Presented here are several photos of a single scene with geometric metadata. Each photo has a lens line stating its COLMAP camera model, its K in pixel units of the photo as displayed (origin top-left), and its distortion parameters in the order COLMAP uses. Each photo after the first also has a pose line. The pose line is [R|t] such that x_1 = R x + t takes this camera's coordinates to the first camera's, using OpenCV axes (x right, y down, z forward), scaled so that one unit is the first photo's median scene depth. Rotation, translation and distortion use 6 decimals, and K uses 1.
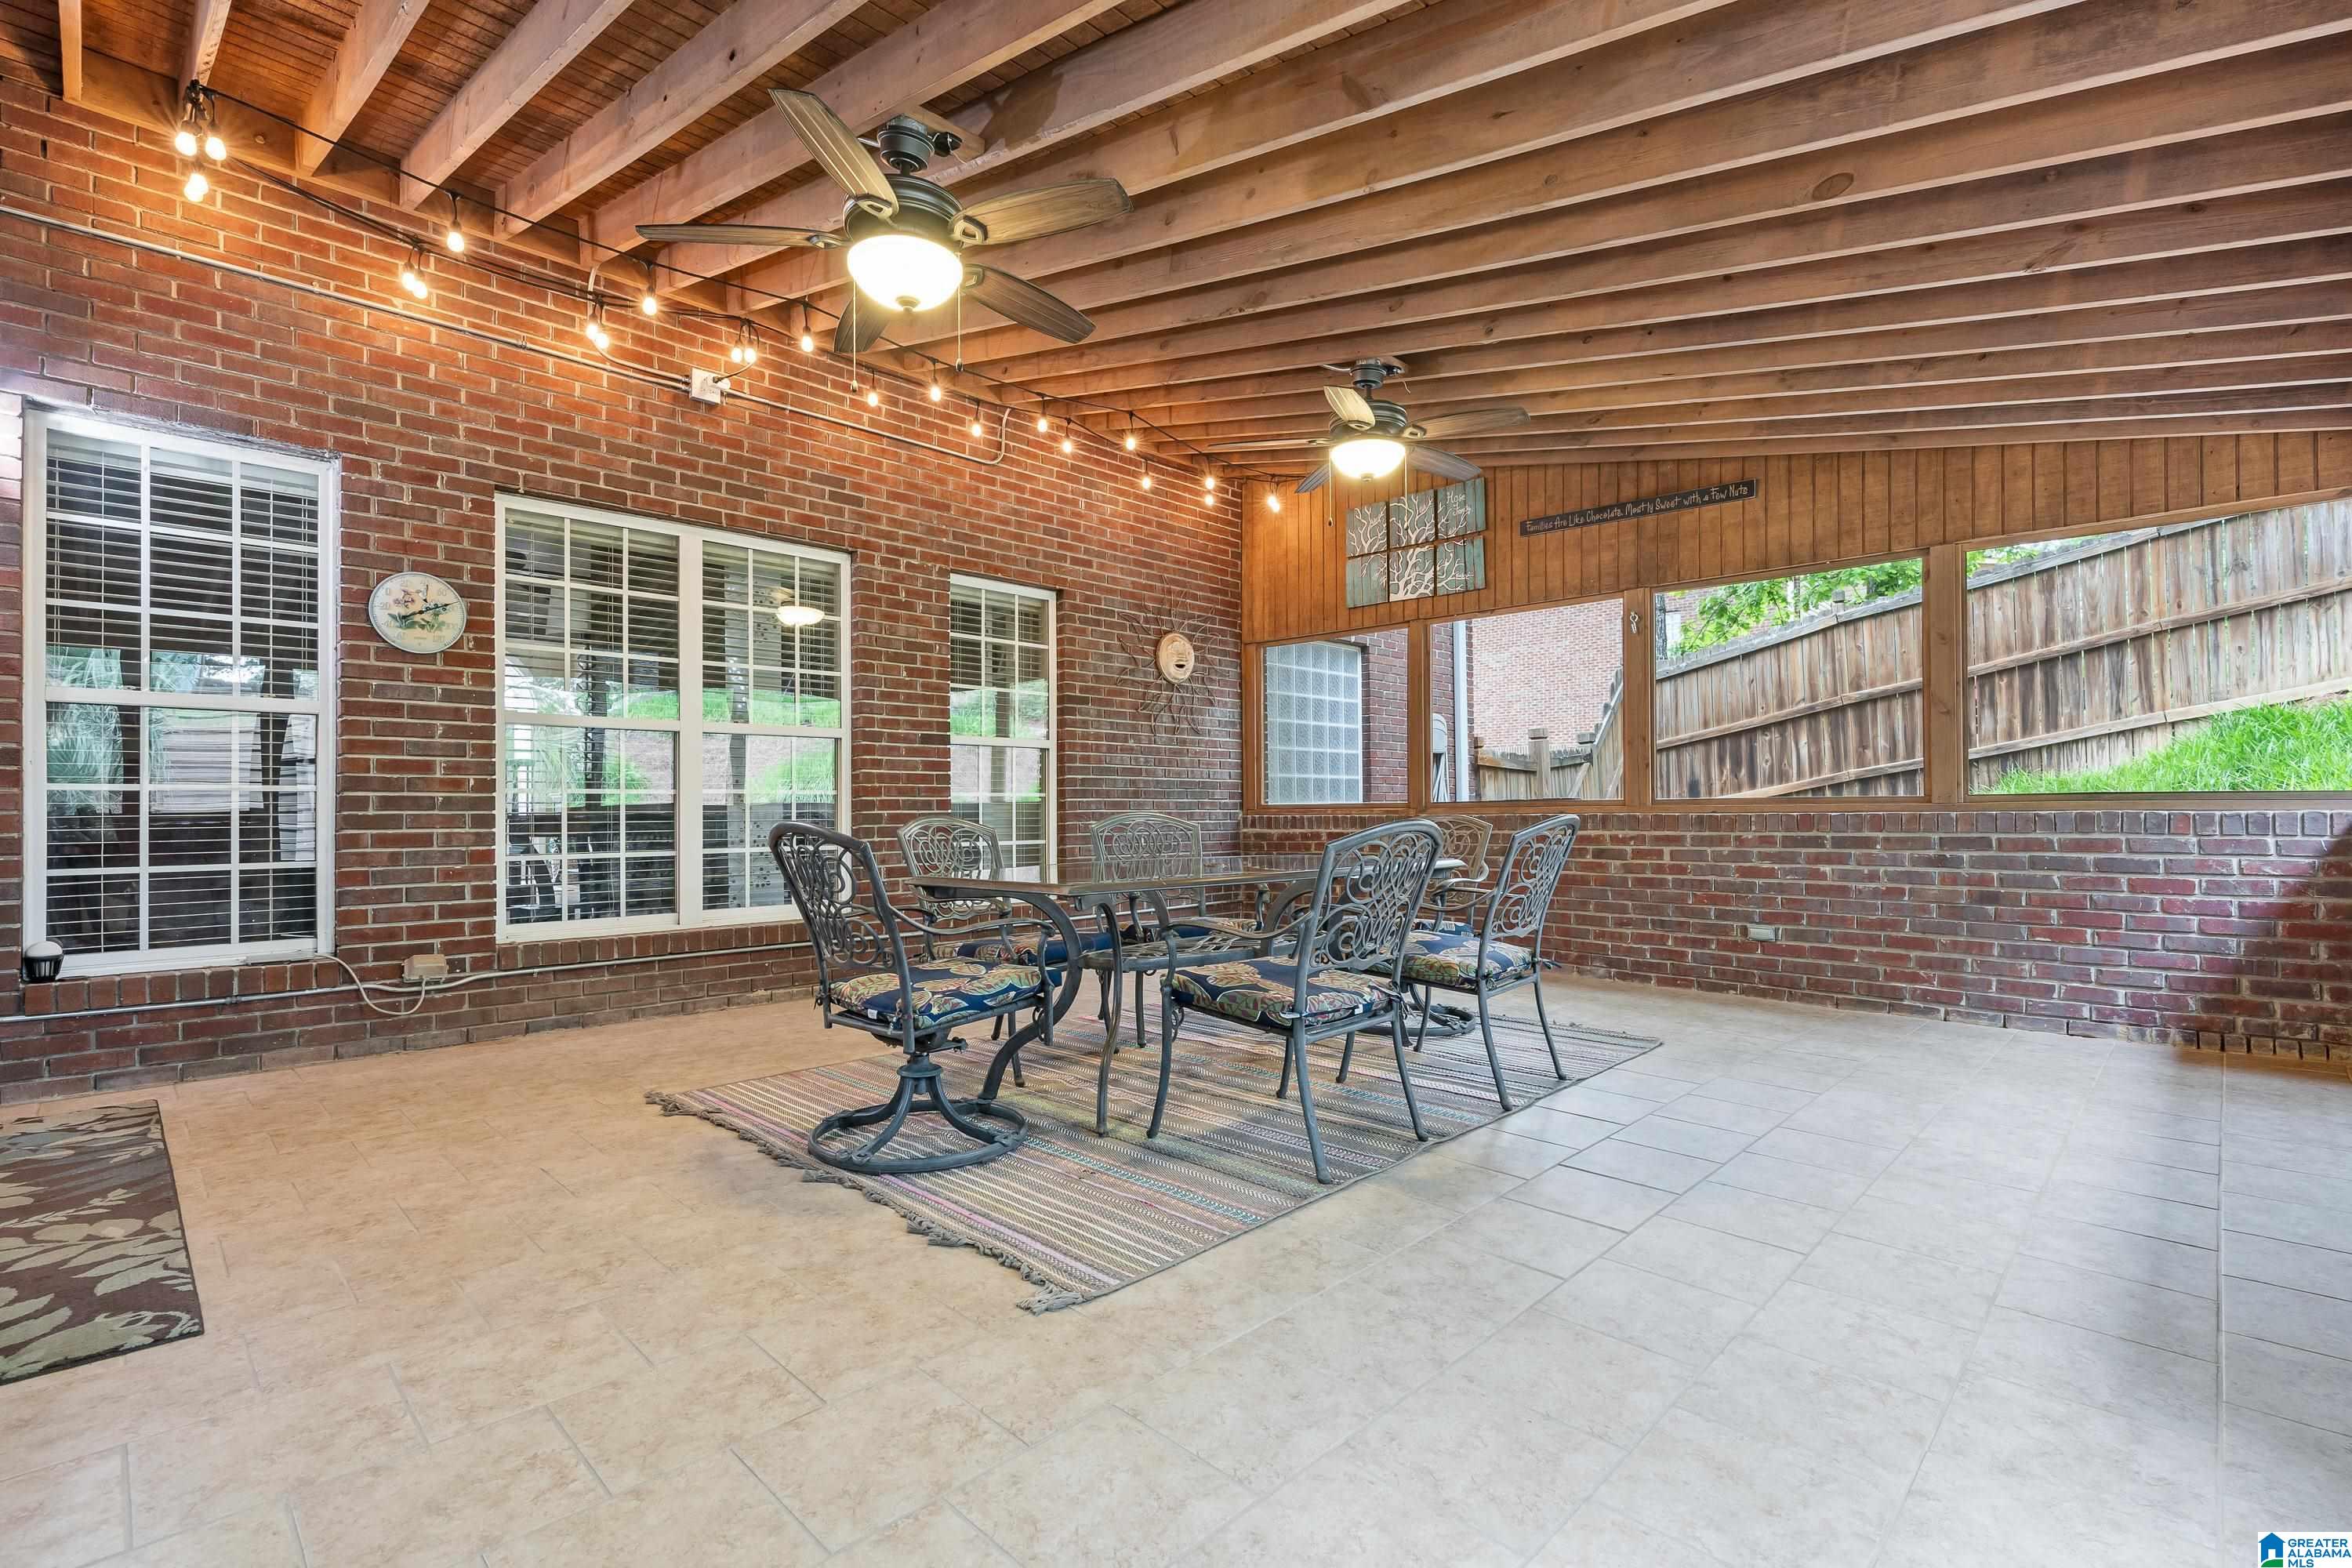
lens RADIAL K [[1055.3, 0, 1176.0], [0, 1055.3, 784.0], [0, 0, 1]] dist [-0.020843, -0.000001]
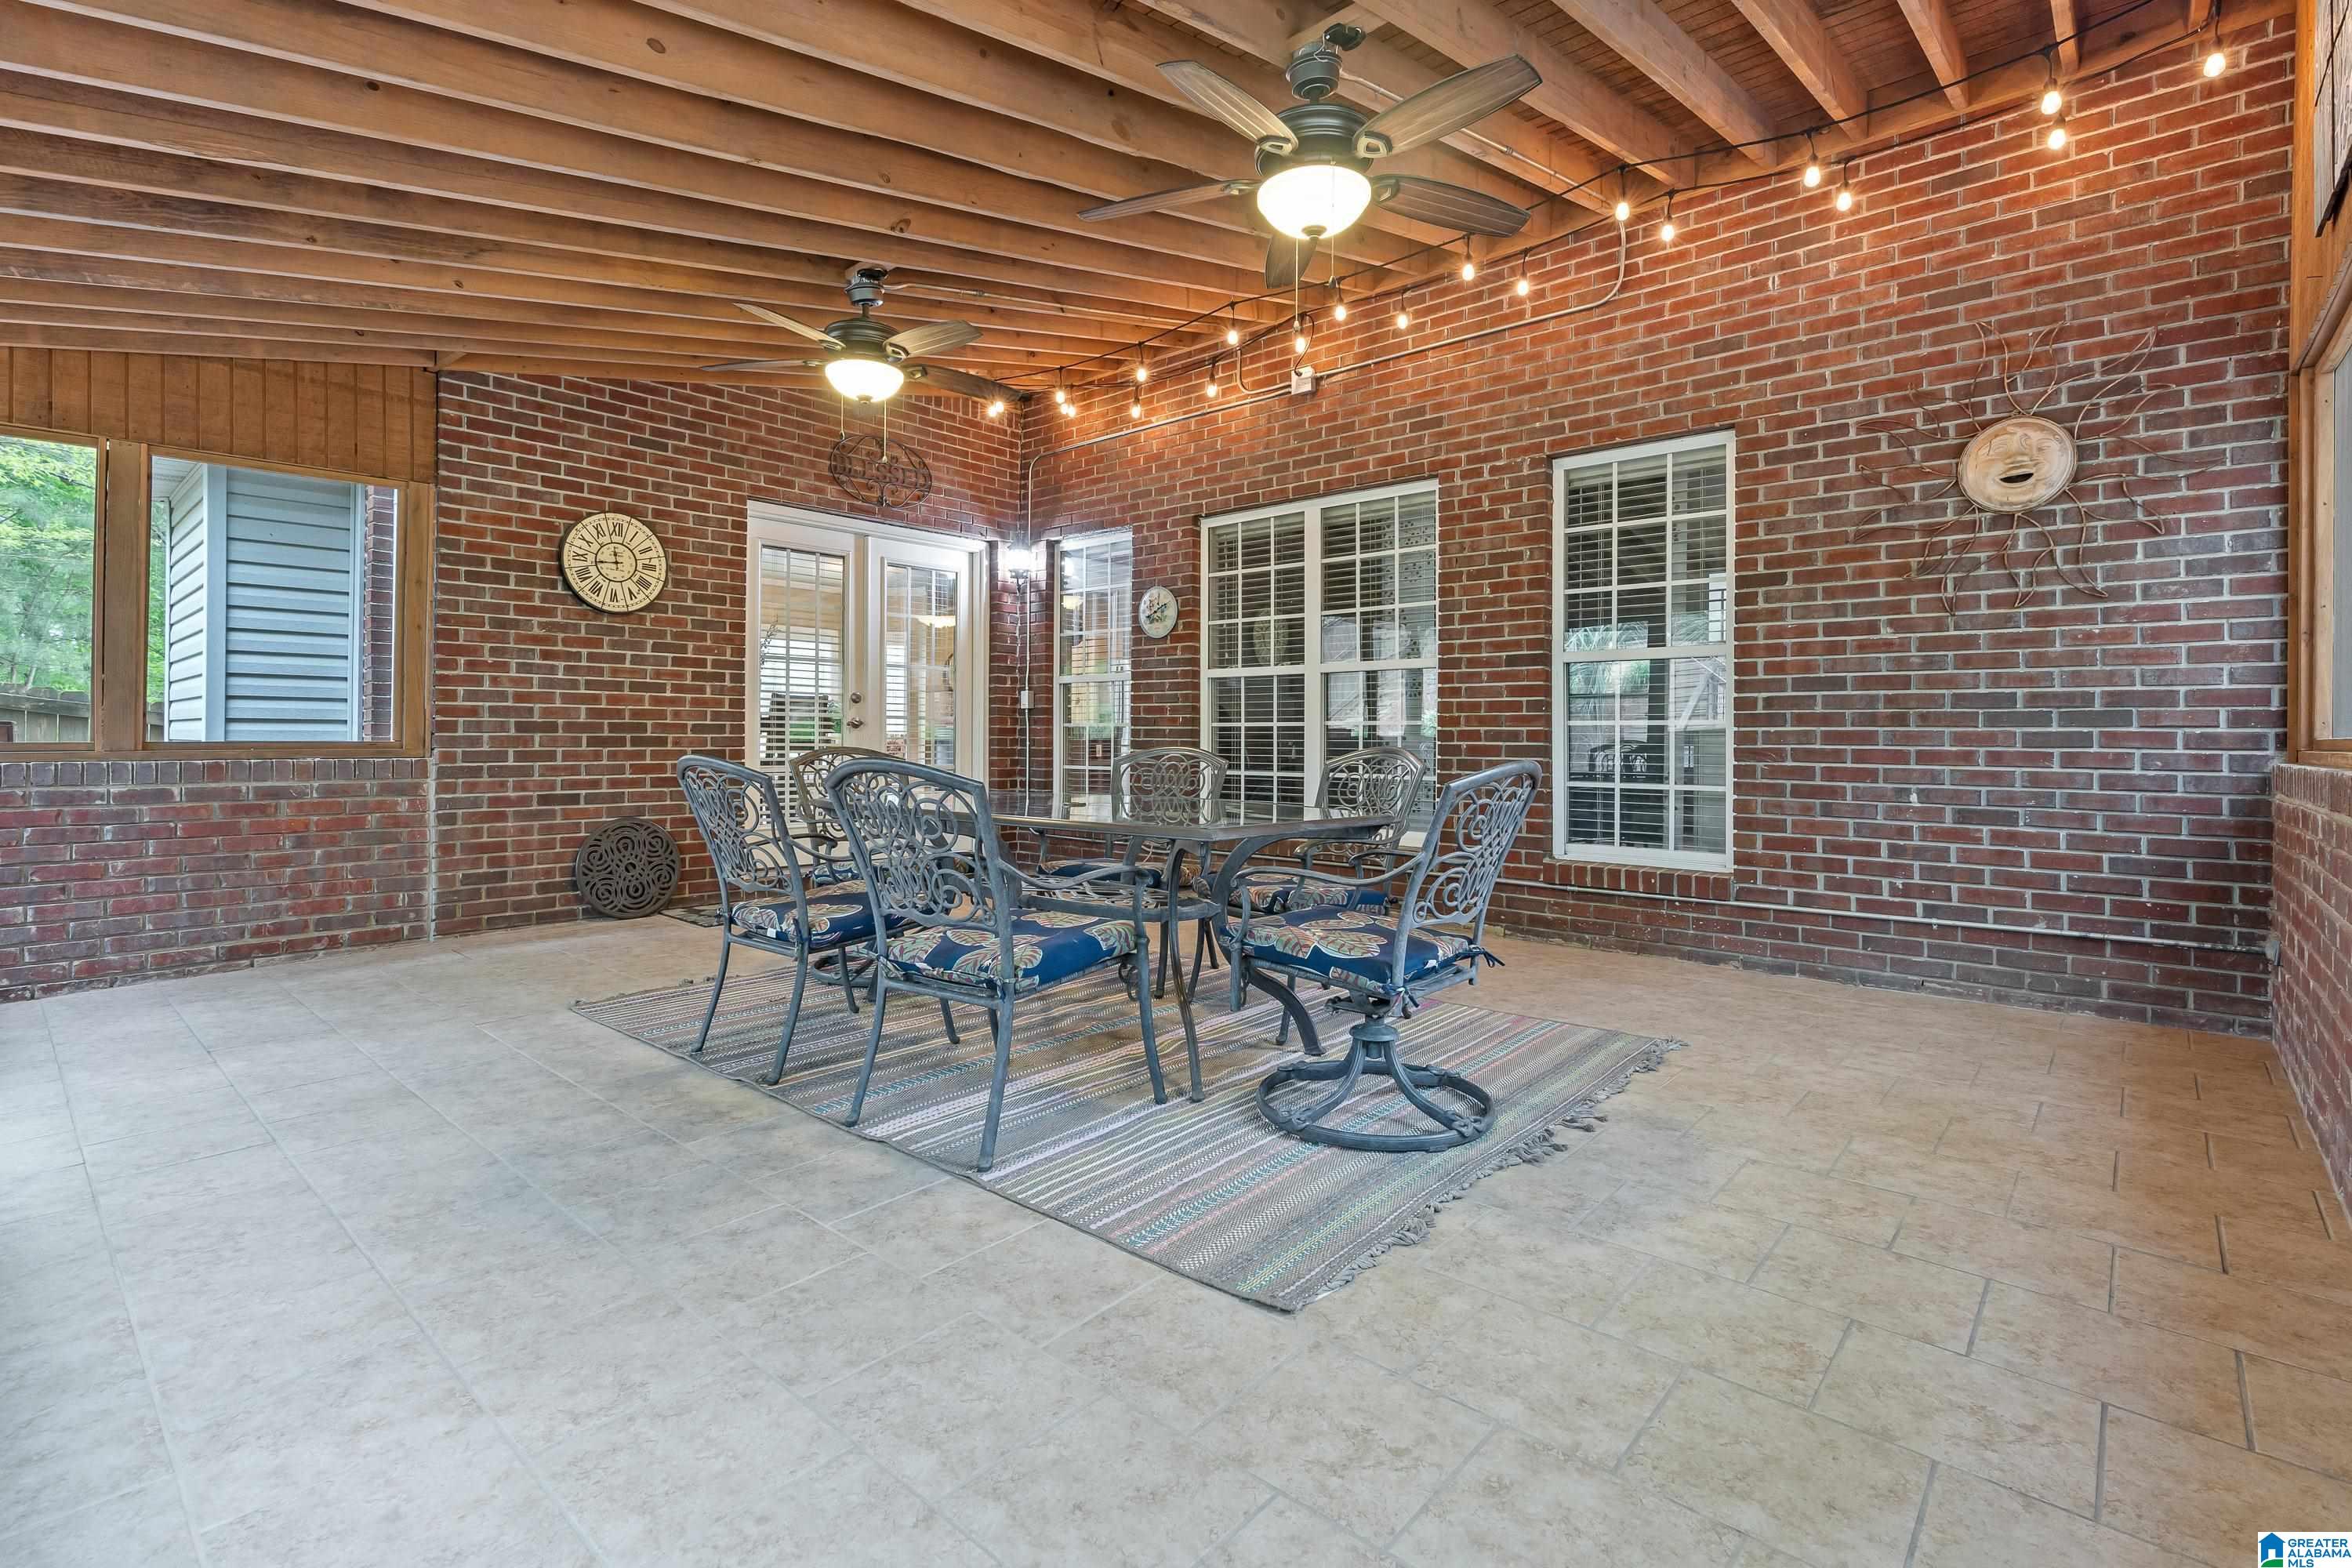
lens RADIAL K [[1085.2, 0, 1169.6], [0, 1085.2, 674.3], [0, 0, 1]] dist [-0.019275, -0.000242]
pose [[0.067896, -0.055855, -0.996128, 0.651813], [0.019283, 0.998319, -0.054664, 0.012356], [0.997506, -0.015497, 0.068858, 0.671526]]
